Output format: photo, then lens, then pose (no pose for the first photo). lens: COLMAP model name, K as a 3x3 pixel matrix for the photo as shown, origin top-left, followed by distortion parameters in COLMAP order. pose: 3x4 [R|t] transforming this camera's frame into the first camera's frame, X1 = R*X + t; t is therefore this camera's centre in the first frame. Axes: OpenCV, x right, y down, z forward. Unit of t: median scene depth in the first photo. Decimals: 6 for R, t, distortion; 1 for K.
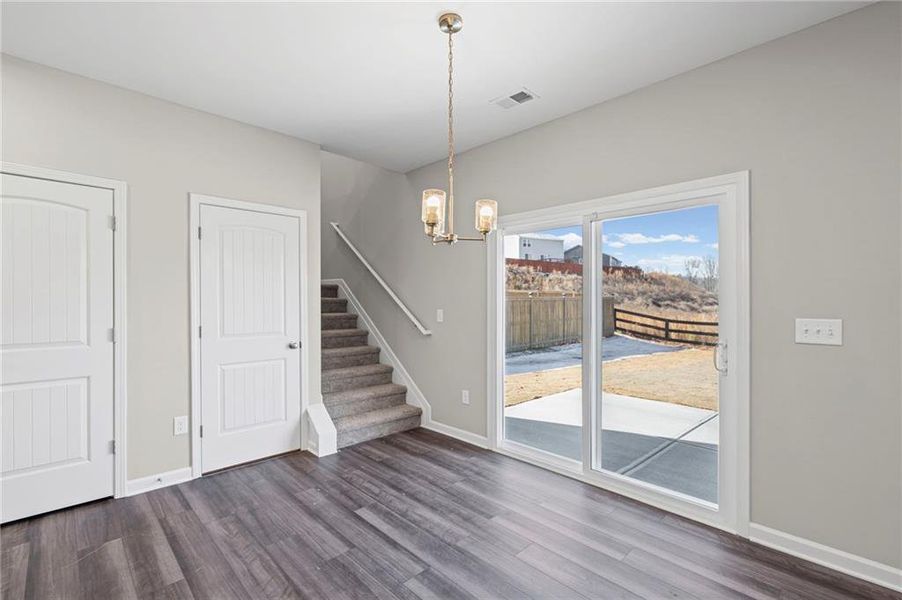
lens RADIAL K [[409.2, 0, 449.3], [0, 409.2, 303.5], [0, 0, 1]] dist [-0.004415, -0.000443]
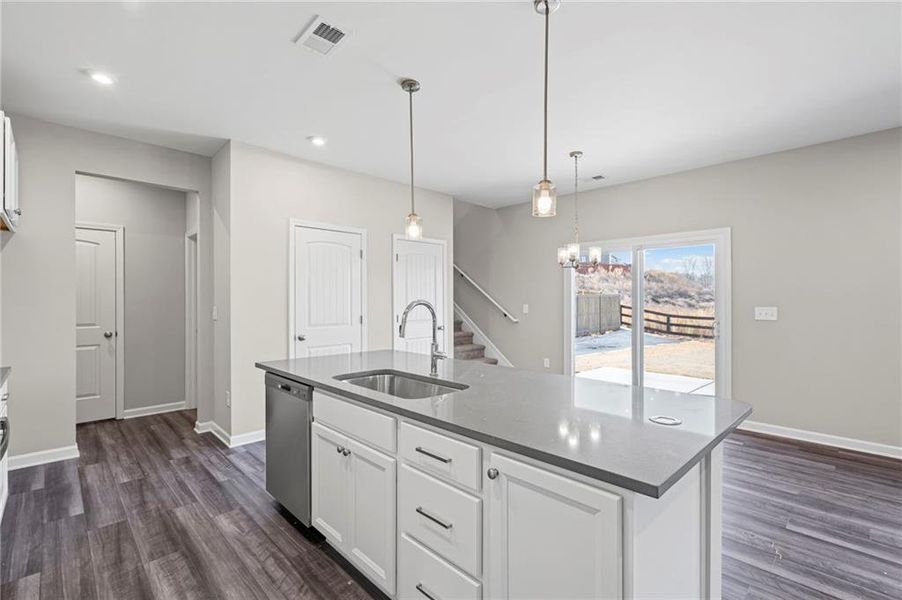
lens RADIAL K [[409.2, 0, 454.9], [0, 409.2, 299.1], [0, 0, 1]] dist [-0.004415, -0.000443]
pose [[0.999859, -0.004973, 0.016068, -0.055378], [0.005055, 0.999974, -0.005058, 0.000327], [-0.016042, 0.005138, 0.999858, -0.084859]]
